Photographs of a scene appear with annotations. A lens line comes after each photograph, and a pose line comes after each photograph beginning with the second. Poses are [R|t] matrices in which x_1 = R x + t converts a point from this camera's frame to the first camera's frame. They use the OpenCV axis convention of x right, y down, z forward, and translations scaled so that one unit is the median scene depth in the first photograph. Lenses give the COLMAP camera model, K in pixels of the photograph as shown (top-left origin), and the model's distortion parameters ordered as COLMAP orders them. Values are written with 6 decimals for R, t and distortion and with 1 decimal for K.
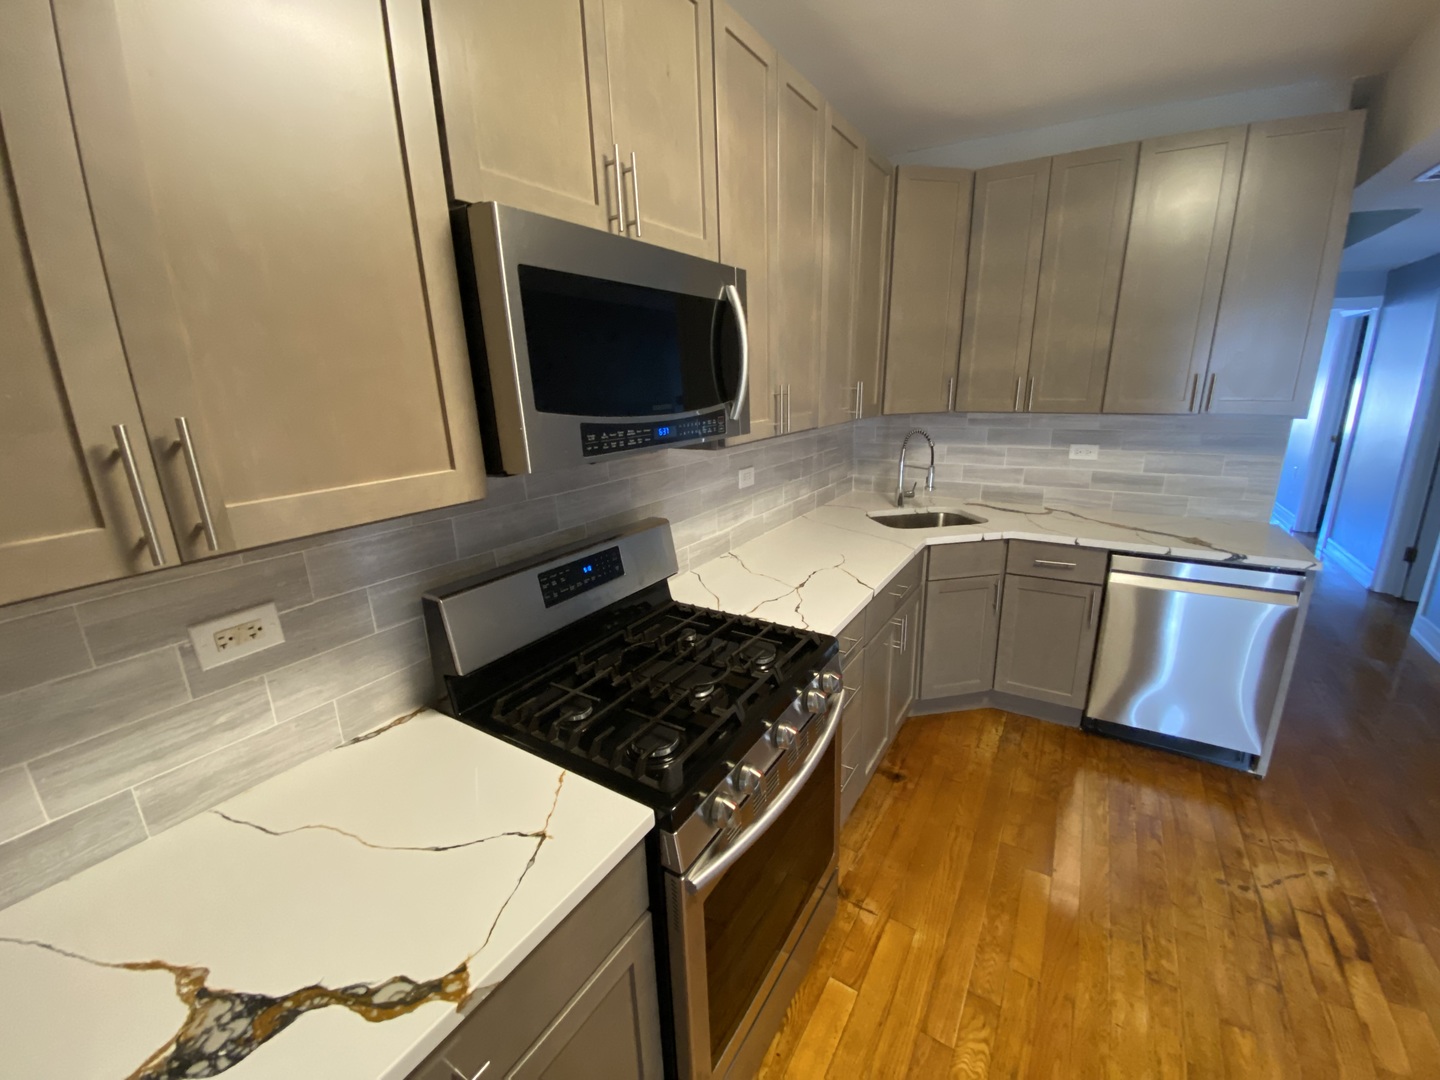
lens RADIAL K [[582.5, 0, 720.5], [0, 582.5, 539.2], [0, 0, 1]] dist [0.016761, -0.019467]
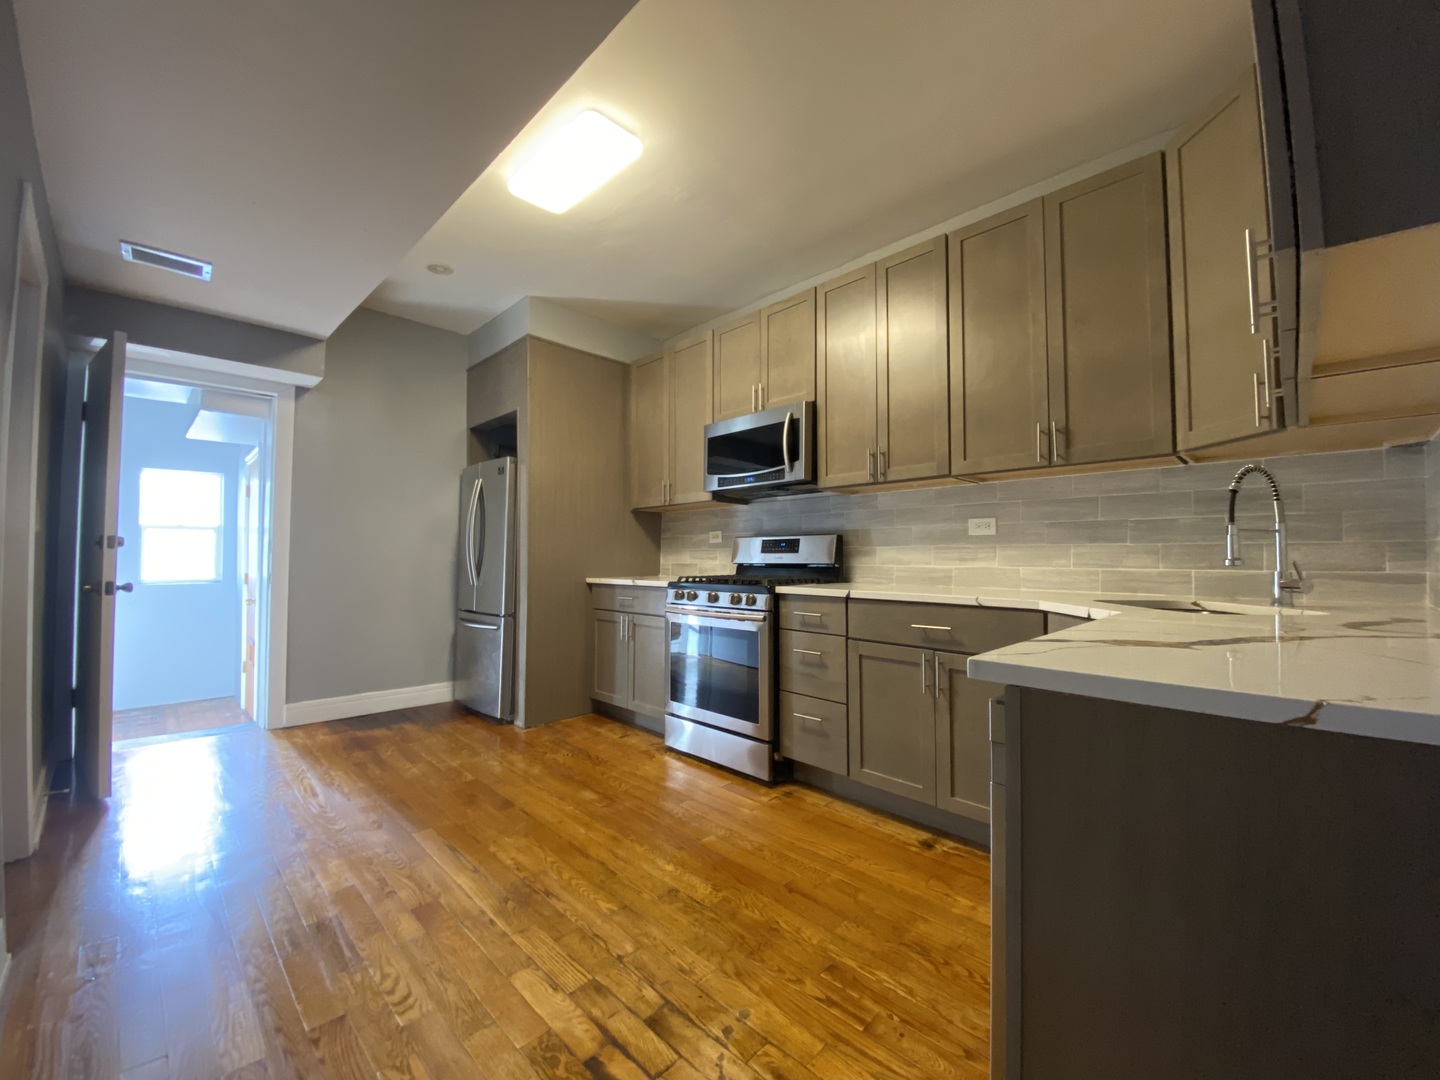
lens RADIAL K [[579.9, 0, 717.0], [0, 579.9, 538.4], [0, 0, 1]] dist [0.016663, -0.019959]
pose [[-0.225836, -0.009074, -0.974123, 1.679639], [-0.251669, 0.966555, 0.049342, -0.015569], [0.941095, 0.256300, -0.220567, 1.033142]]
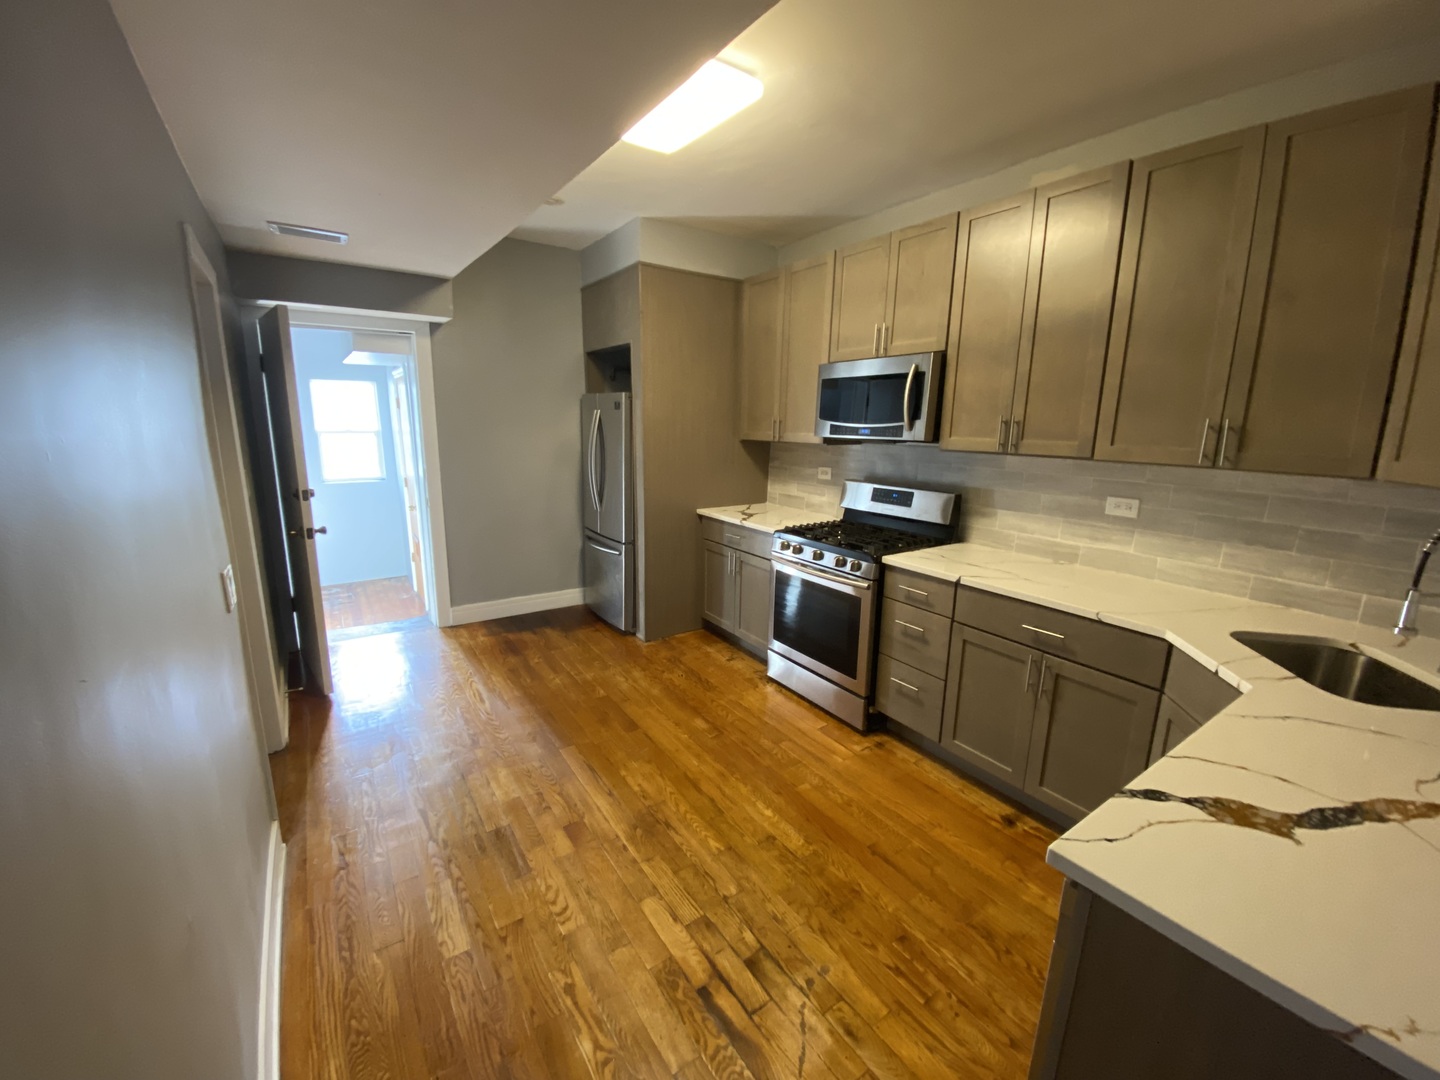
lens RADIAL K [[579.9, 0, 717.0], [0, 579.9, 538.4], [0, 0, 1]] dist [0.016663, -0.019959]
pose [[-0.402675, 0.203889, -0.892346, 1.687746], [-0.248638, 0.913858, 0.321003, -0.279693], [0.880927, 0.351131, -0.317293, 0.958220]]
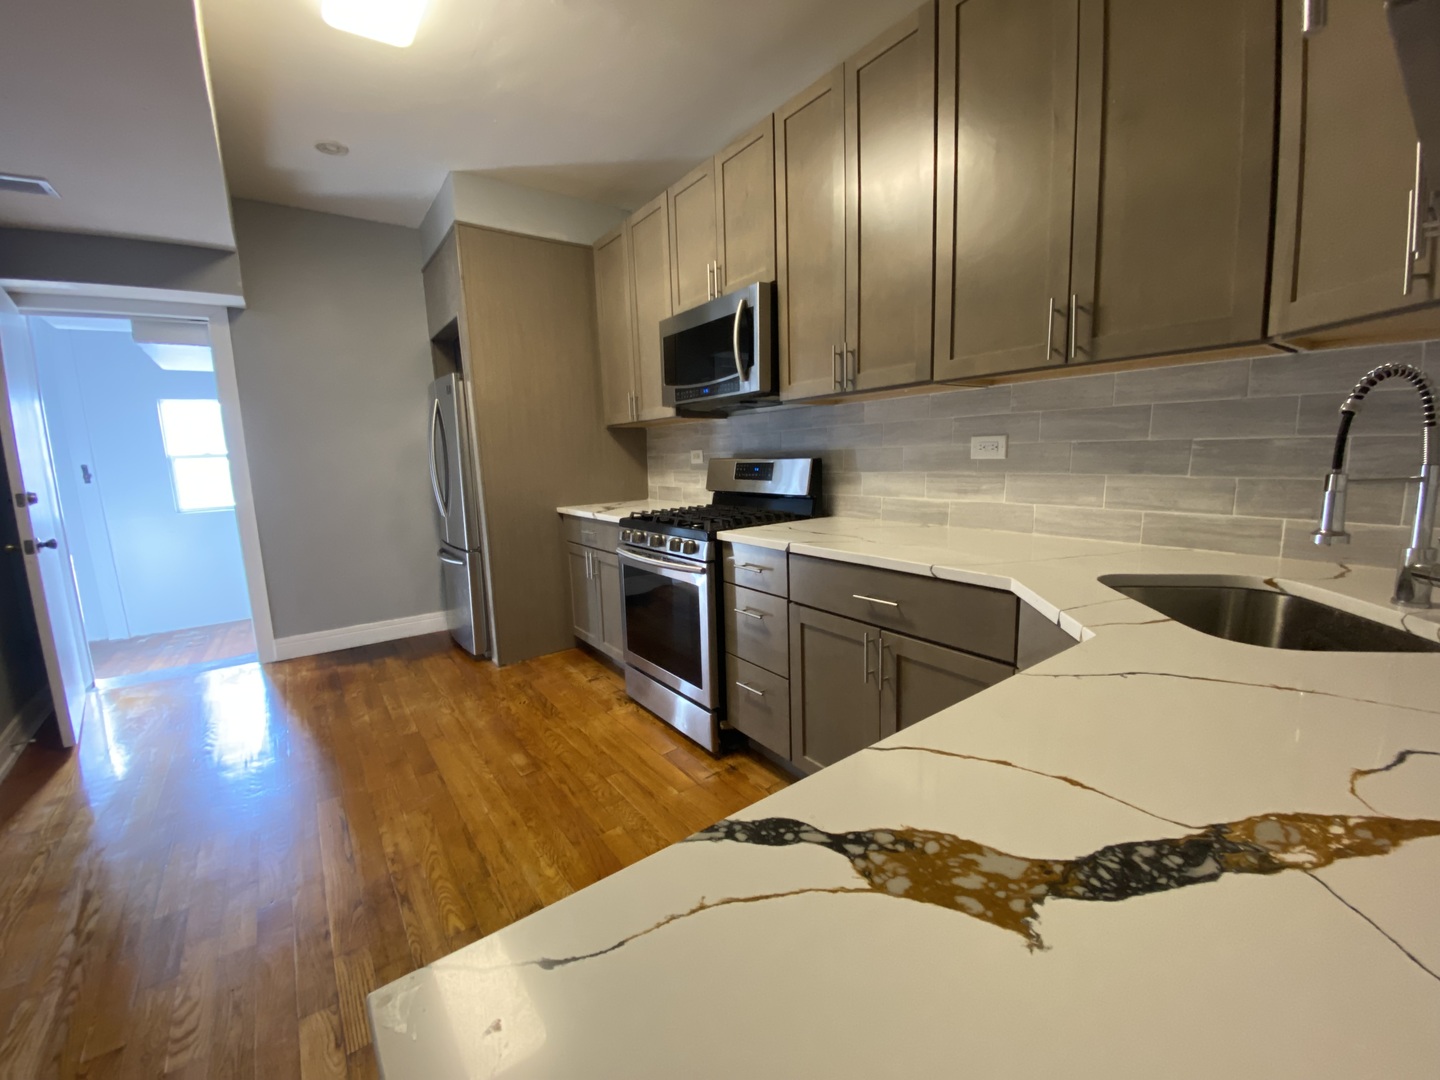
lens RADIAL K [[579.9, 0, 717.0], [0, 579.9, 538.4], [0, 0, 1]] dist [0.016663, -0.019959]
pose [[-0.366755, 0.173999, -0.913901, 1.290305], [-0.204430, 0.943270, 0.261629, -0.164841], [0.907579, 0.282783, -0.310378, 1.263309]]
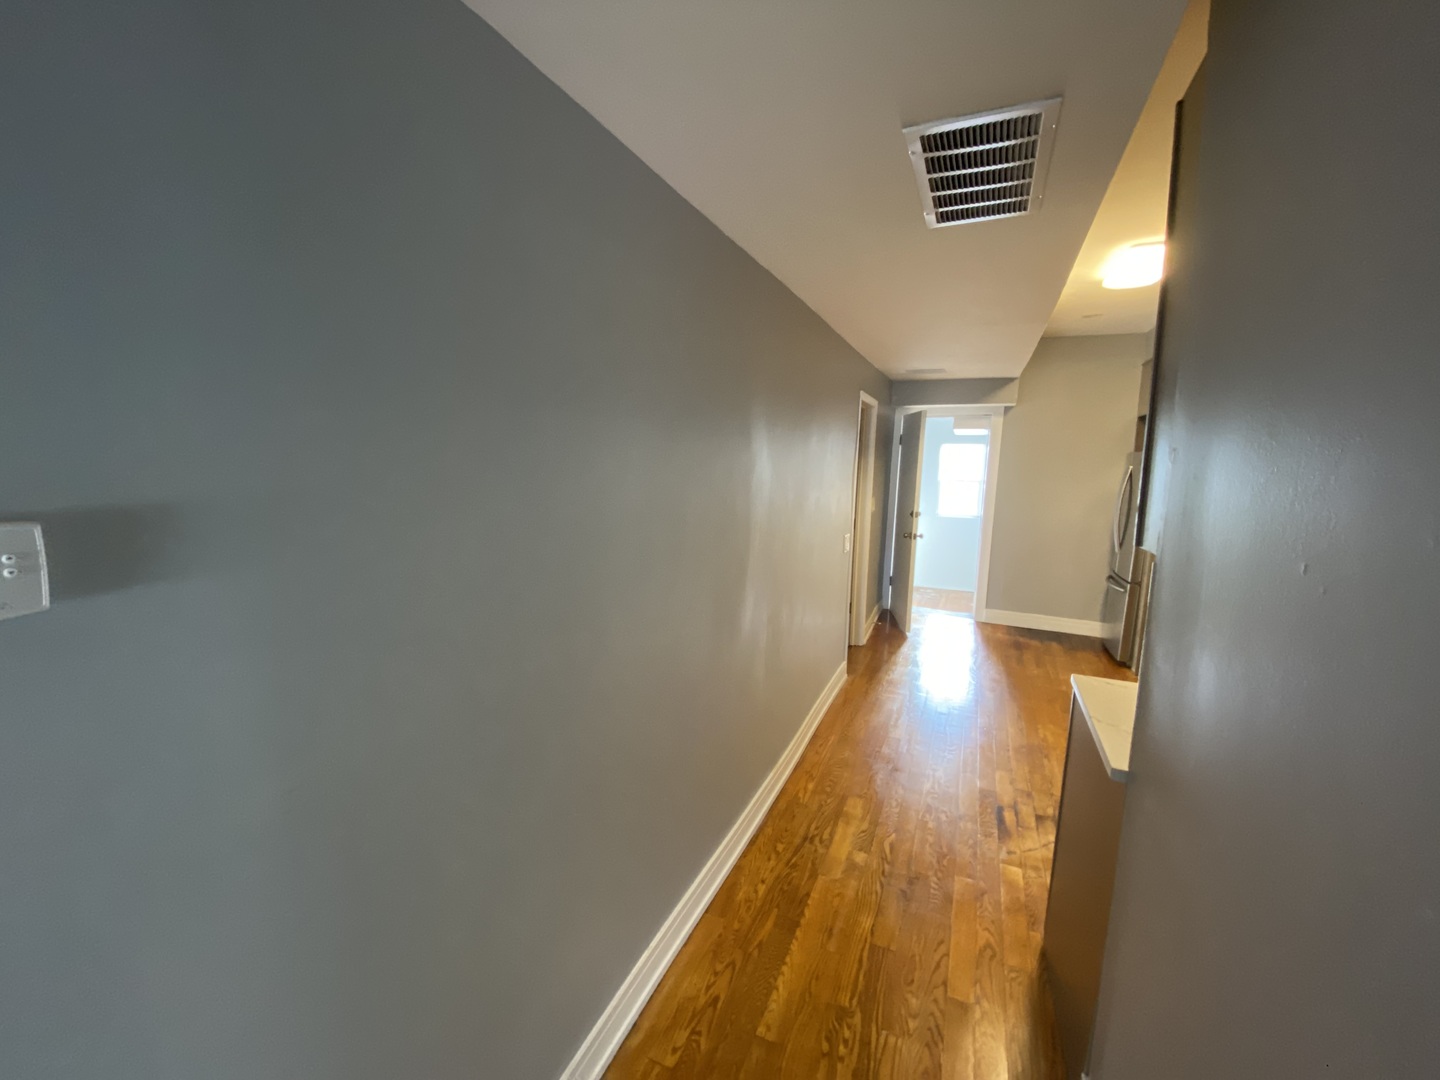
lens RADIAL K [[584.6, 0, 720.0], [0, 584.6, 540.0], [0, 0, 1]] dist [0.012215, -0.016952]
pose [[-0.989859, 0.023529, -0.140092, 1.968688], [-0.034503, 0.916835, 0.397772, -0.579373], [0.137801, 0.398572, -0.906726, 1.926571]]
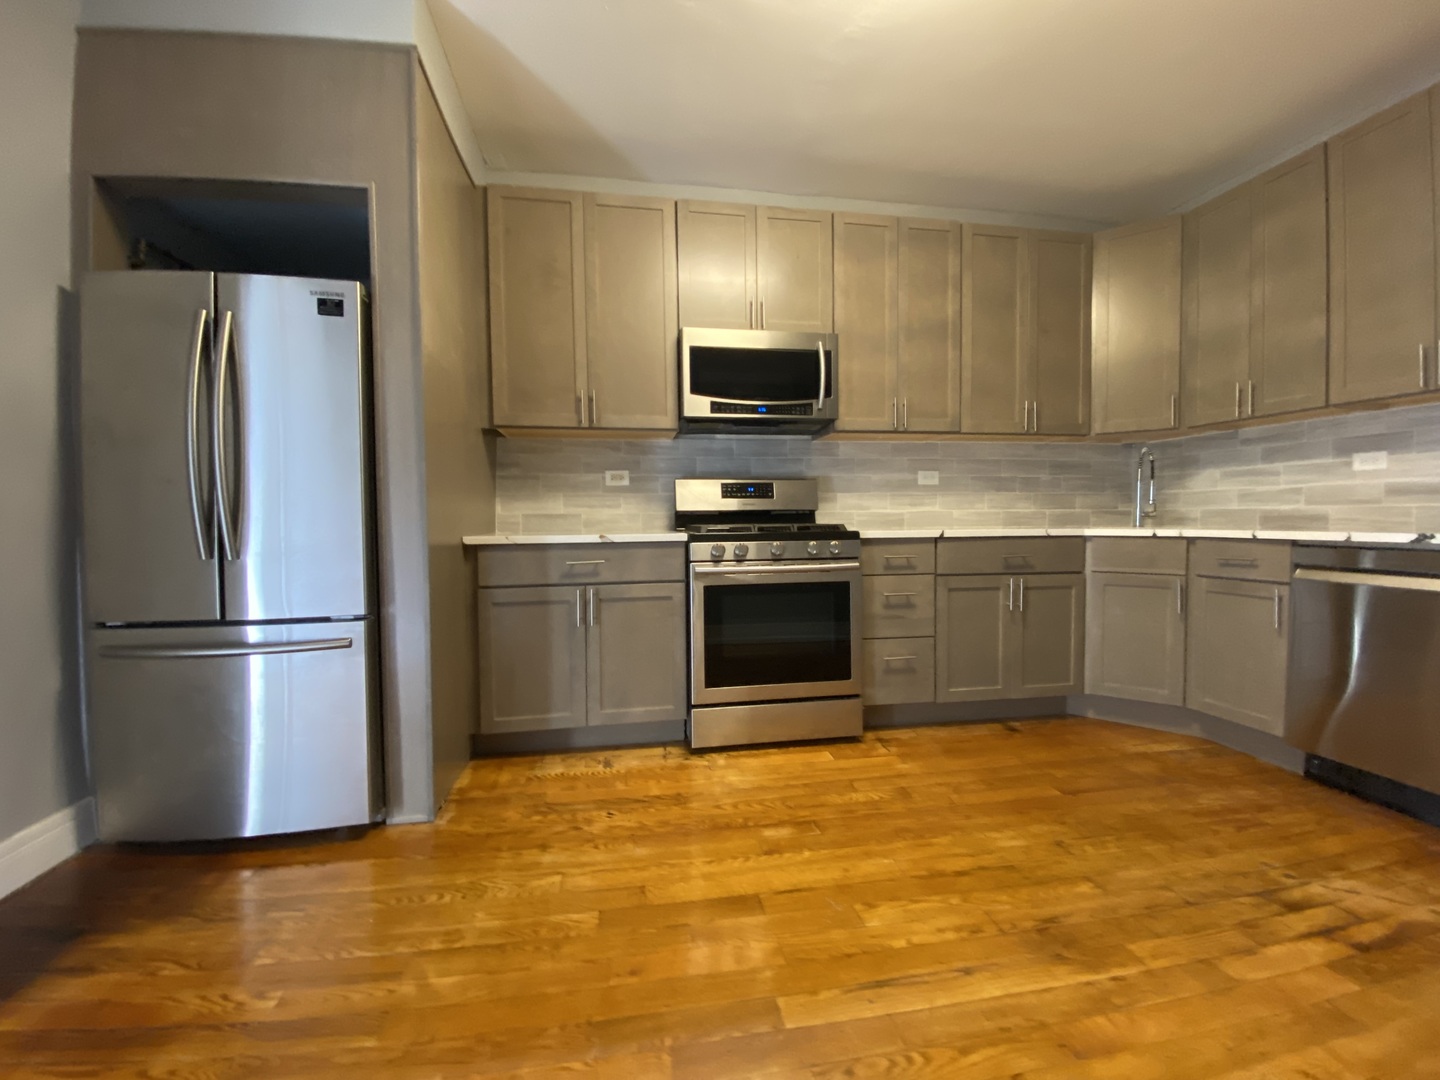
lens RADIAL K [[582.5, 0, 720.5], [0, 582.5, 539.2], [0, 0, 1]] dist [0.016761, -0.019467]
pose [[0.670537, 0.044014, -0.740570, 0.992466], [-0.201814, 0.971415, -0.124995, 0.409766], [0.713899, 0.233271, 0.660252, -0.305300]]
